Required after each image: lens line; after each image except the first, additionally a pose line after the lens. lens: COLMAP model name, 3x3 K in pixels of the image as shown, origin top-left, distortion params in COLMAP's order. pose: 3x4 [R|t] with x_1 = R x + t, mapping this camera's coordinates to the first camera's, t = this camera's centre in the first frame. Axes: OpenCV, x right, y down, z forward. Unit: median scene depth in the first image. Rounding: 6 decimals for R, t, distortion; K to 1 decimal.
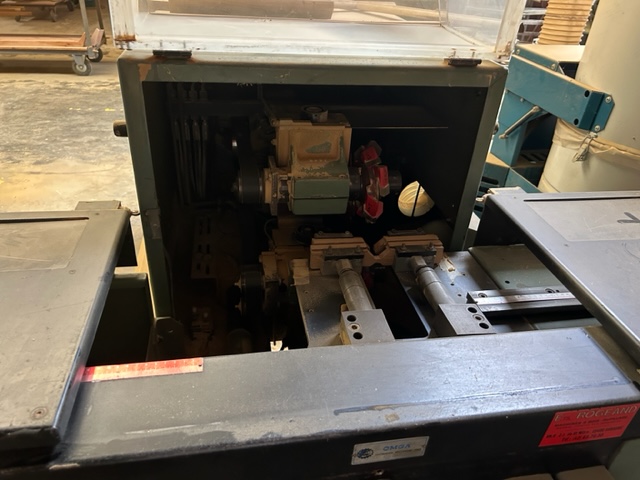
lens RADIAL K [[481.7, 0, 316.4], [0, 481.7, 243.7], [0, 0, 1]] dist [0.053206, -0.061692]
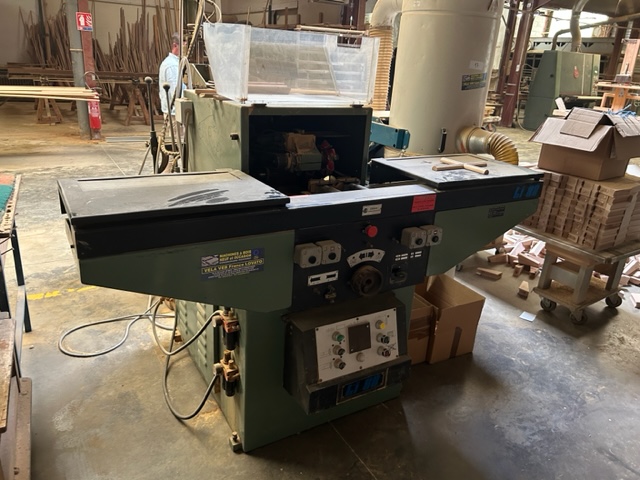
lens RADIAL K [[481.7, 0, 317.4], [0, 481.7, 237.3], [0, 0, 1]] dist [0.053206, -0.061692]
pose [[0.937512, -0.122970, 0.325500, -0.448878], [0.180687, 0.971505, -0.153398, 0.364839], [-0.297361, 0.202626, 0.933016, -0.664507]]
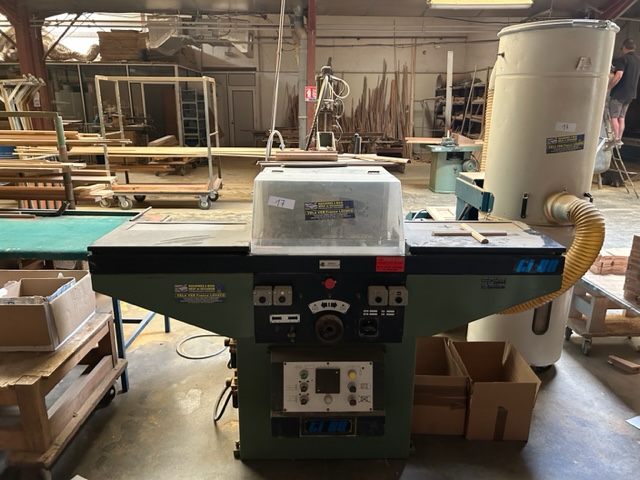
lens RADIAL K [[481.7, 0, 321.8], [0, 481.7, 244.7], [0, 0, 1]] dist [0.053206, -0.061692]
pose [[0.988329, -0.006737, -0.152186, 0.228349], [-0.035797, 0.960776, -0.275006, 0.452883], [0.148069, 0.277245, 0.949321, -0.888441]]
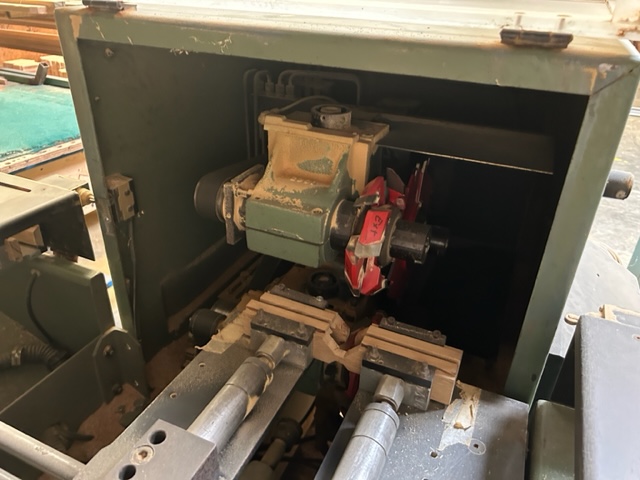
lens RADIAL K [[481.7, 0, 318.3], [0, 481.7, 232.8], [0, 0, 1]] dist [0.053206, -0.061692]
pose [[0.831472, 0.238198, -0.501913, 0.218940], [-0.276529, 0.961004, -0.002026, -0.063529], [0.481857, 0.140478, 0.864916, 0.258079]]
